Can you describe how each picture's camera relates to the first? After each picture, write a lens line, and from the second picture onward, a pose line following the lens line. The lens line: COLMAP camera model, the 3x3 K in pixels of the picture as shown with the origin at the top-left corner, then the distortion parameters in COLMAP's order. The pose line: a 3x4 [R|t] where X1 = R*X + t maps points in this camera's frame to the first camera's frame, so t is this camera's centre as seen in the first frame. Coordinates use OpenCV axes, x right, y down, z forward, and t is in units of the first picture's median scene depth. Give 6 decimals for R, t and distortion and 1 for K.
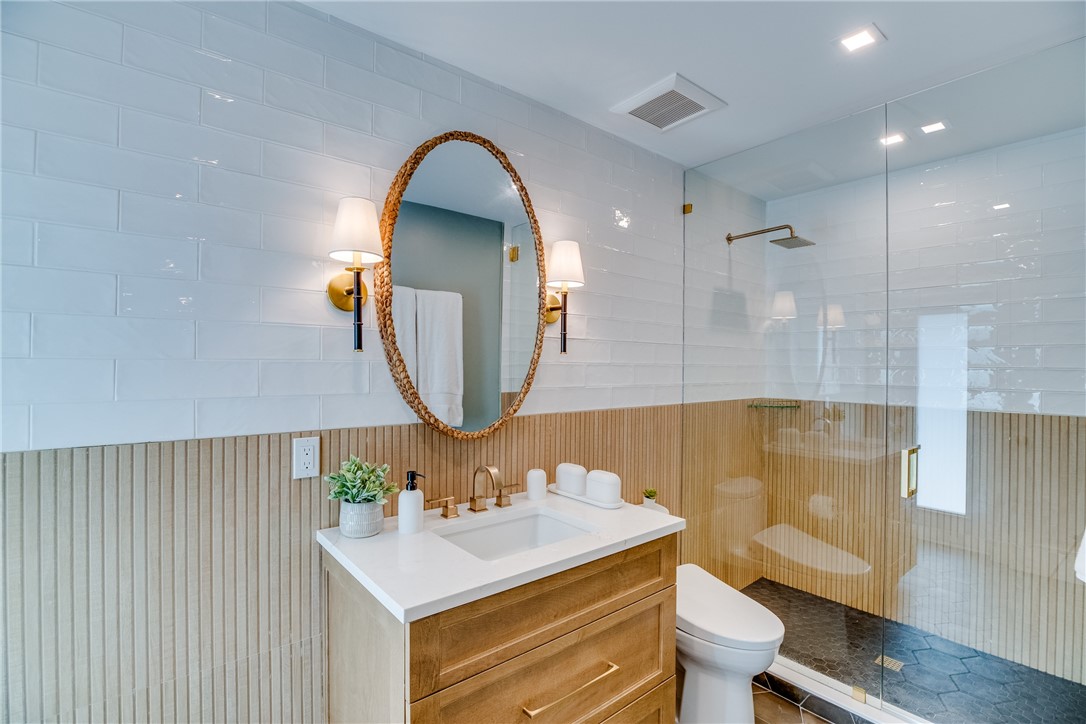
lens RADIAL K [[502.7, 0, 545.0], [0, 502.7, 362.9], [0, 0, 1]] dist [-0.035515, 0.007078]
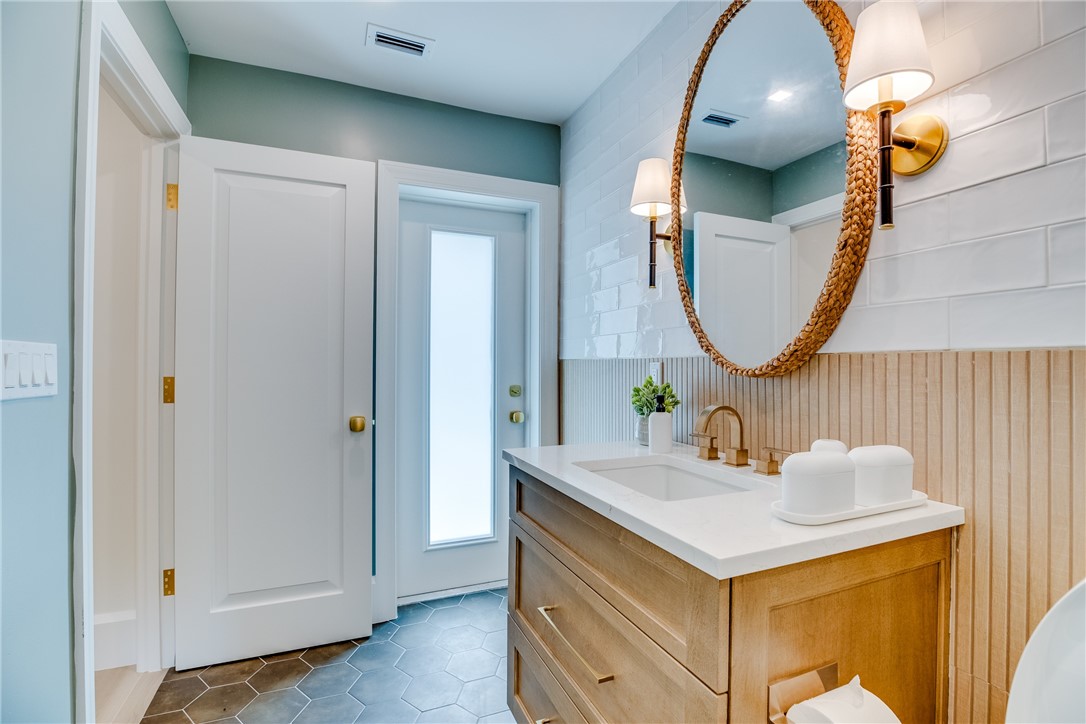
lens RADIAL K [[502.7, 0, 545.0], [0, 502.7, 362.9], [0, 0, 1]] dist [-0.035515, 0.007078]
pose [[-0.272134, -0.008039, -0.962226, 0.665891], [0.000271, 0.999964, -0.008431, 0.131676], [0.962259, -0.002555, -0.272122, 0.871141]]
